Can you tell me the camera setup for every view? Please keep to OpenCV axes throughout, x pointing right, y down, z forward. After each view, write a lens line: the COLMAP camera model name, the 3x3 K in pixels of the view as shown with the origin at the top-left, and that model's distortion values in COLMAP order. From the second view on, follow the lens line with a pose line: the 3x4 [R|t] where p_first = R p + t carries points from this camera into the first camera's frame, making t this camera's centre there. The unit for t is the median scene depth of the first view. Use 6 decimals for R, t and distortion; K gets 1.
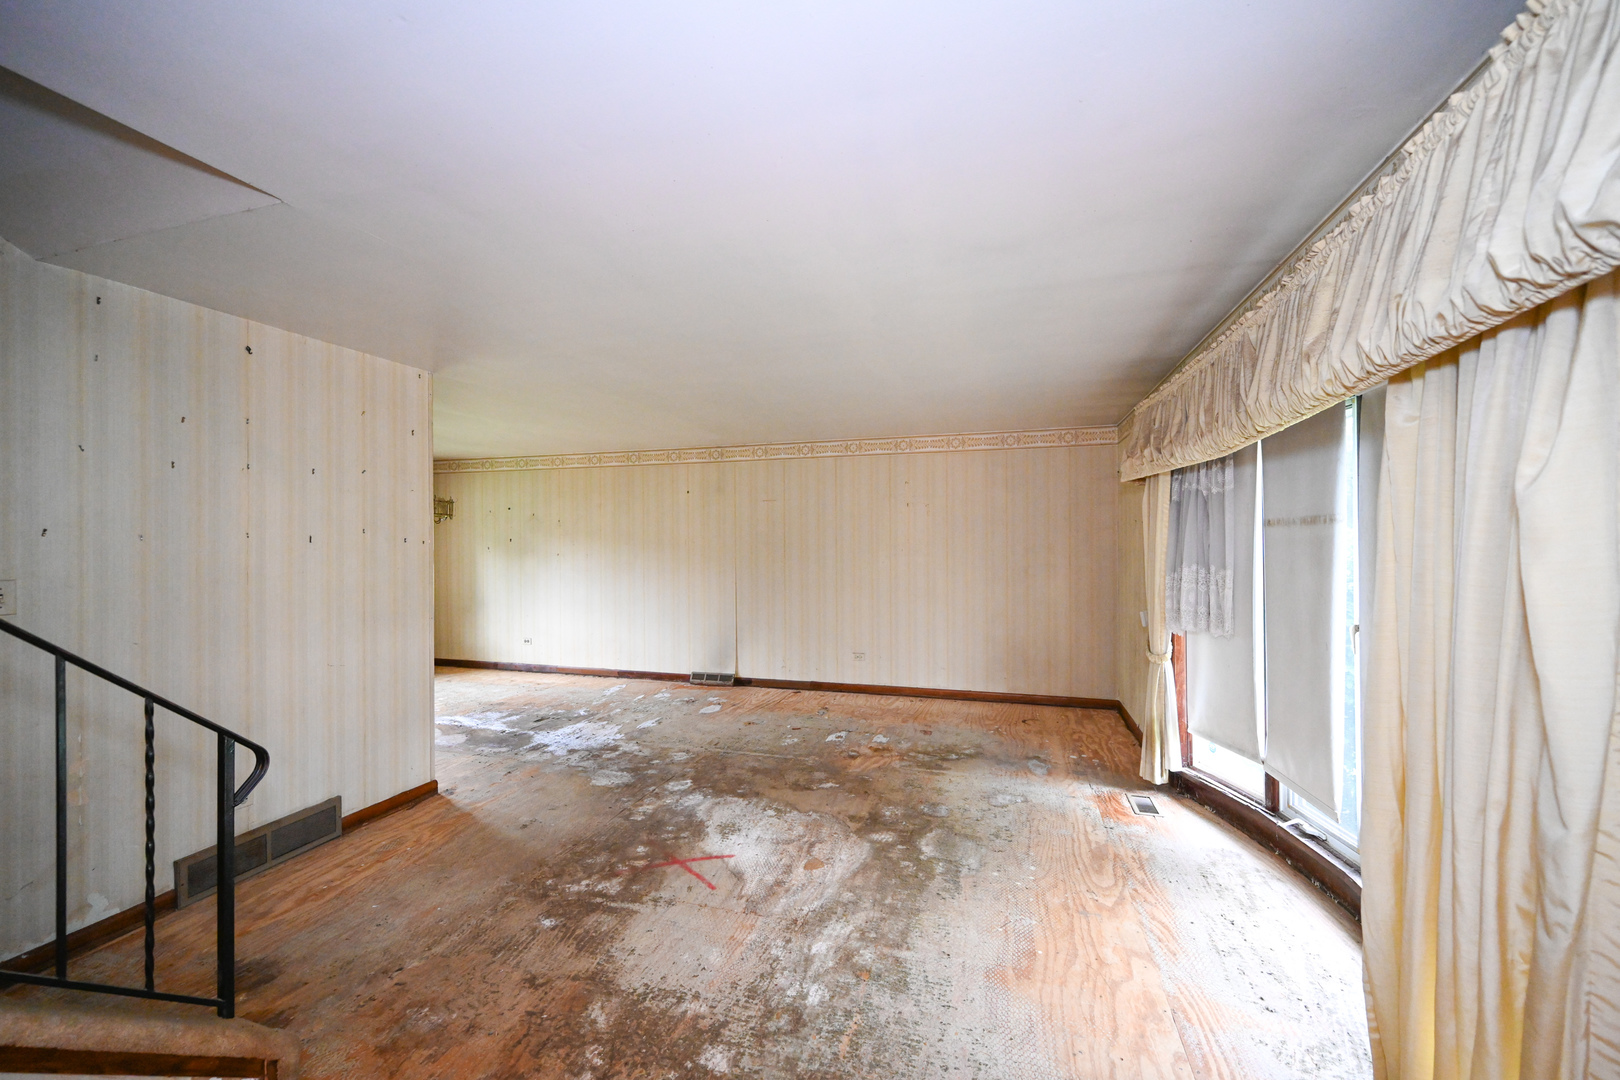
lens RADIAL K [[632.6, 0, 811.0], [0, 632.6, 544.8], [0, 0, 1]] dist [-0.000922, -0.000063]
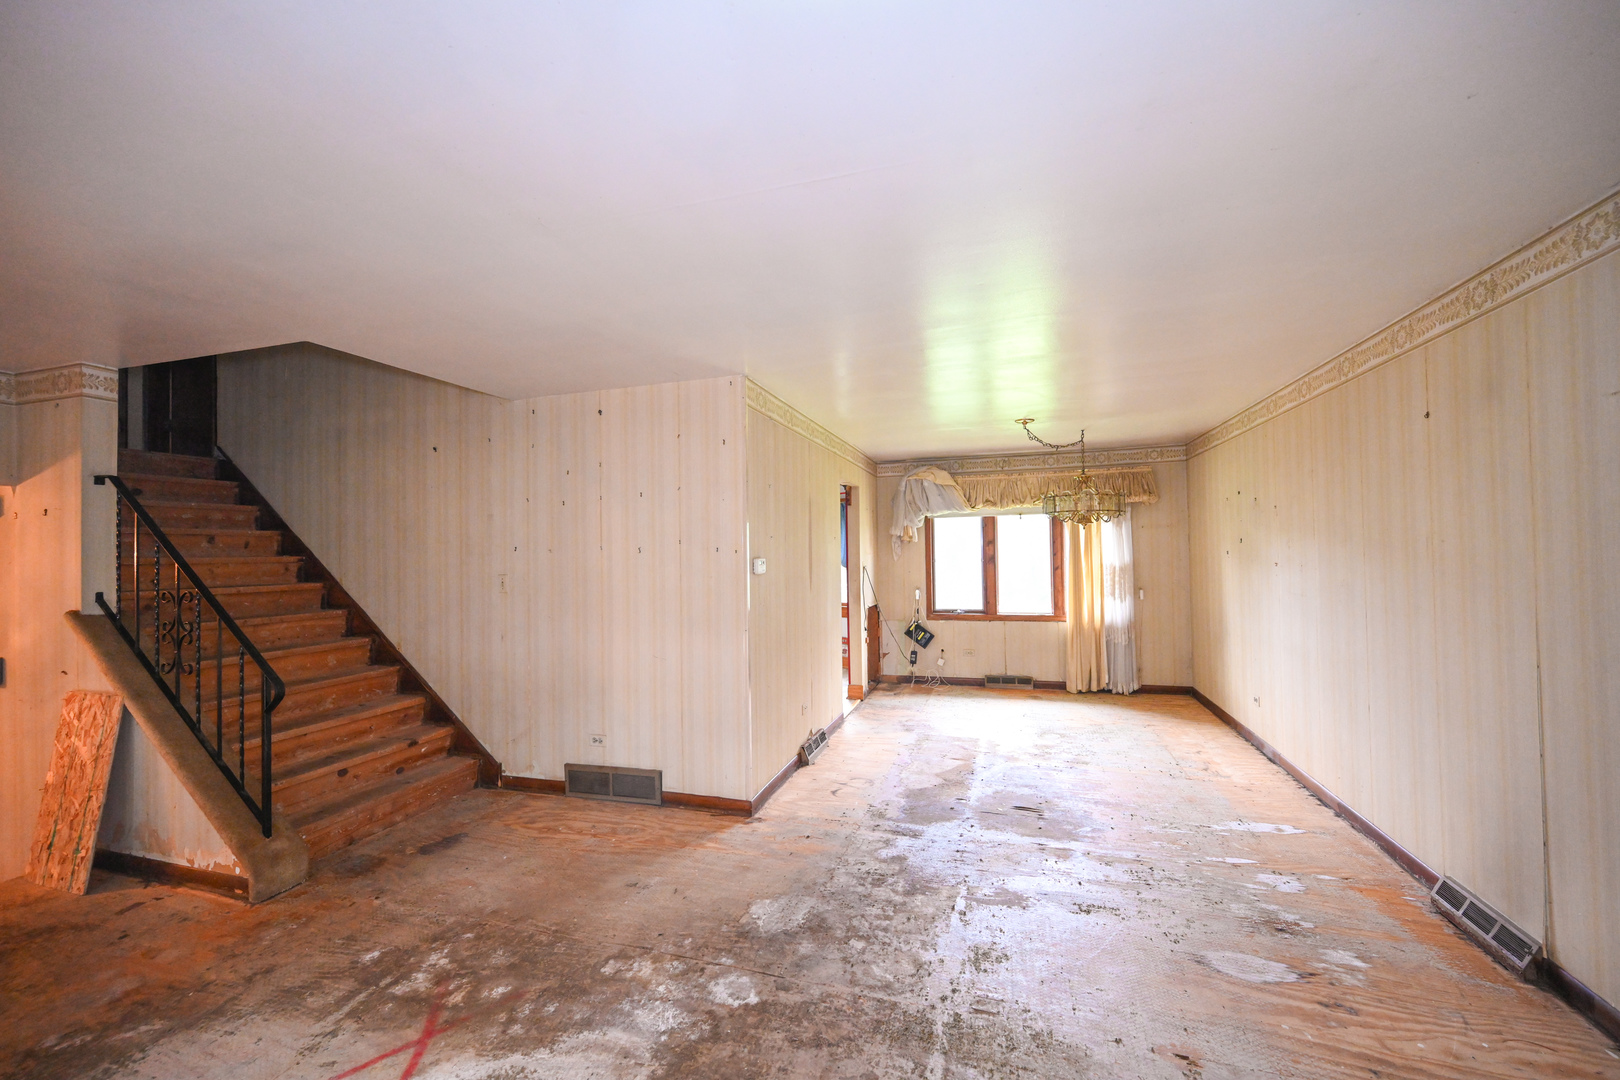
lens RADIAL K [[632.6, 0, 812.4], [0, 632.6, 541.9], [0, 0, 1]] dist [-0.000922, -0.000063]
pose [[0.000899, -0.010616, -0.999943, 0.397930], [0.011743, 0.999875, -0.010605, -0.006746], [0.999931, -0.011733, 0.001023, 1.219667]]
